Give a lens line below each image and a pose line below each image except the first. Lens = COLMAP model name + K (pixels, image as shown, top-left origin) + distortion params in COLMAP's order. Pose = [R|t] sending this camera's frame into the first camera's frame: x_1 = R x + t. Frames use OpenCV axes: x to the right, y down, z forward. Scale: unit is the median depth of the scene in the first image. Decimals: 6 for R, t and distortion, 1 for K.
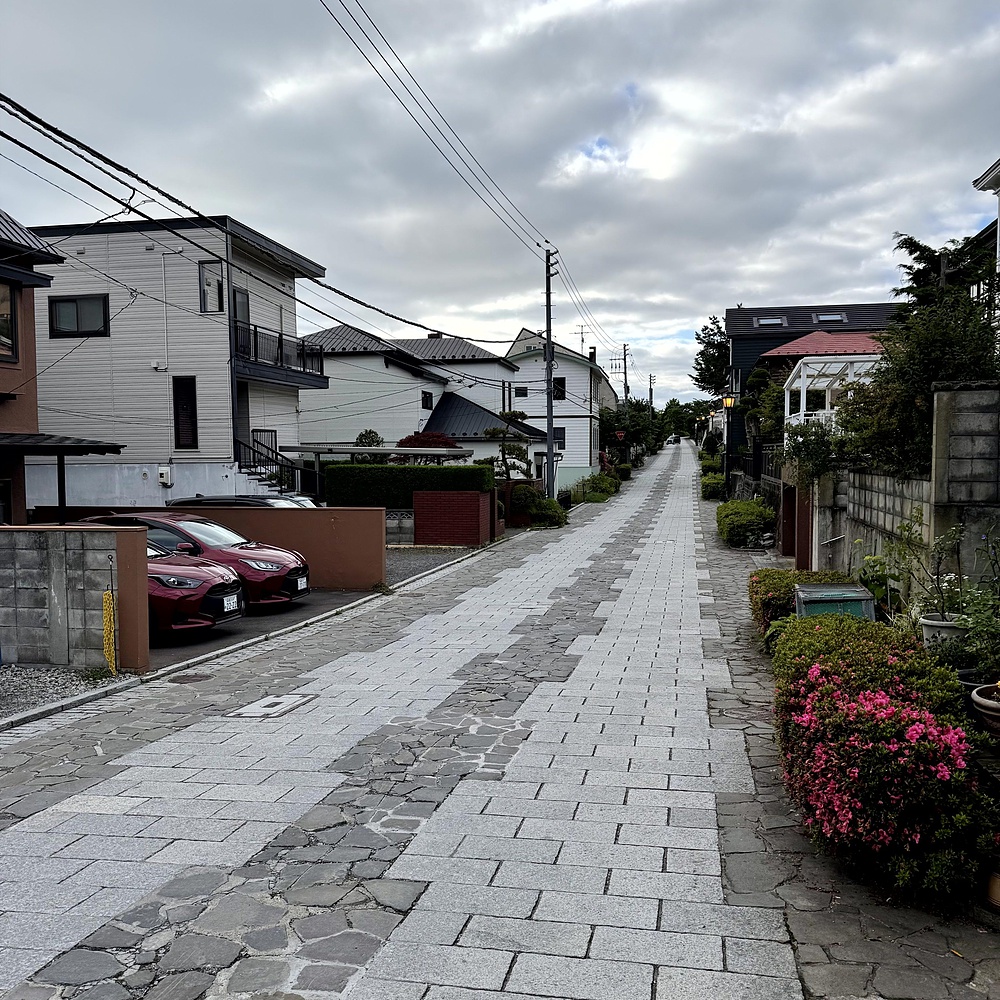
lens RADIAL K [[947.1, 0, 500.0], [0, 947.1, 500.0], [0, 0, 1]] dist [-0.002143, -0.006243]
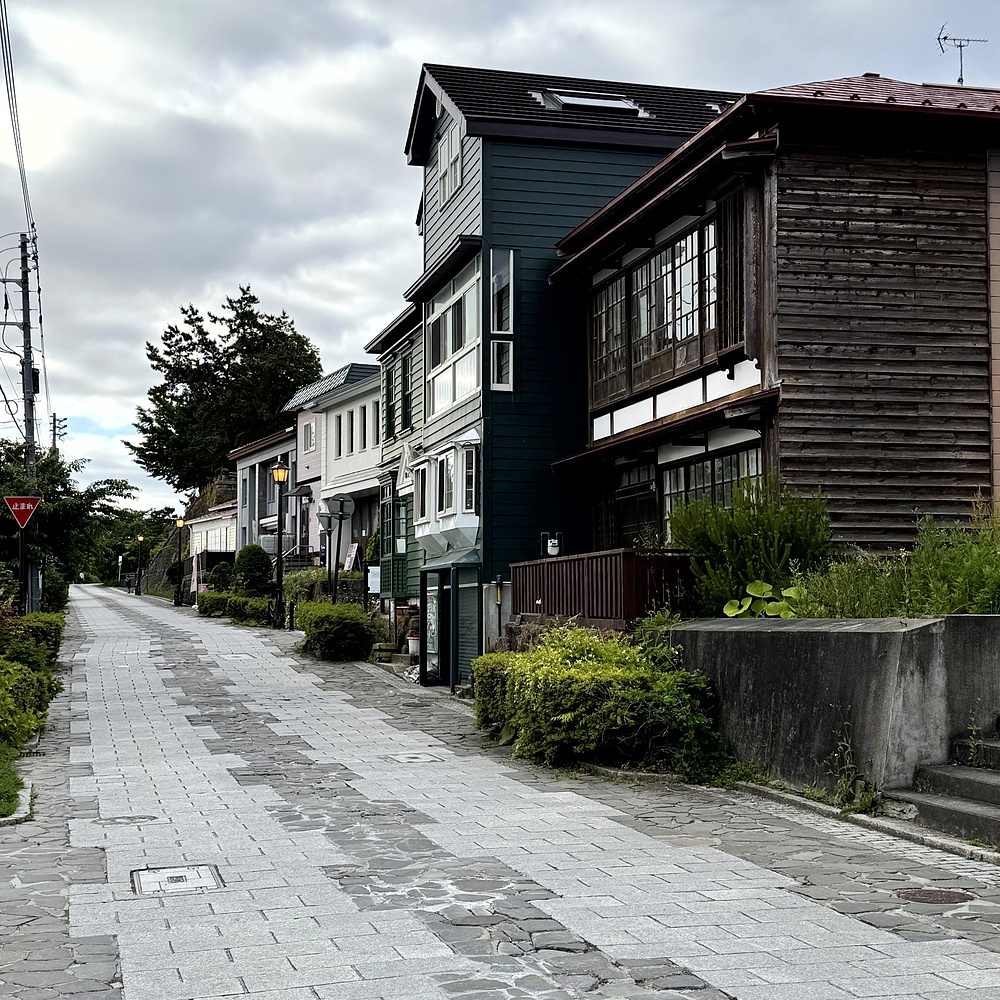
lens RADIAL K [[1537.2, 0, 500.0], [0, 1537.2, 500.0], [0, 0, 1]] dist [0.047186, 0.025118]
pose [[0.890757, 0.034294, 0.453184, 0.021180], [0.027210, 0.991336, -0.128500, -0.001255], [-0.453665, 0.126793, 0.882107, 0.251732]]
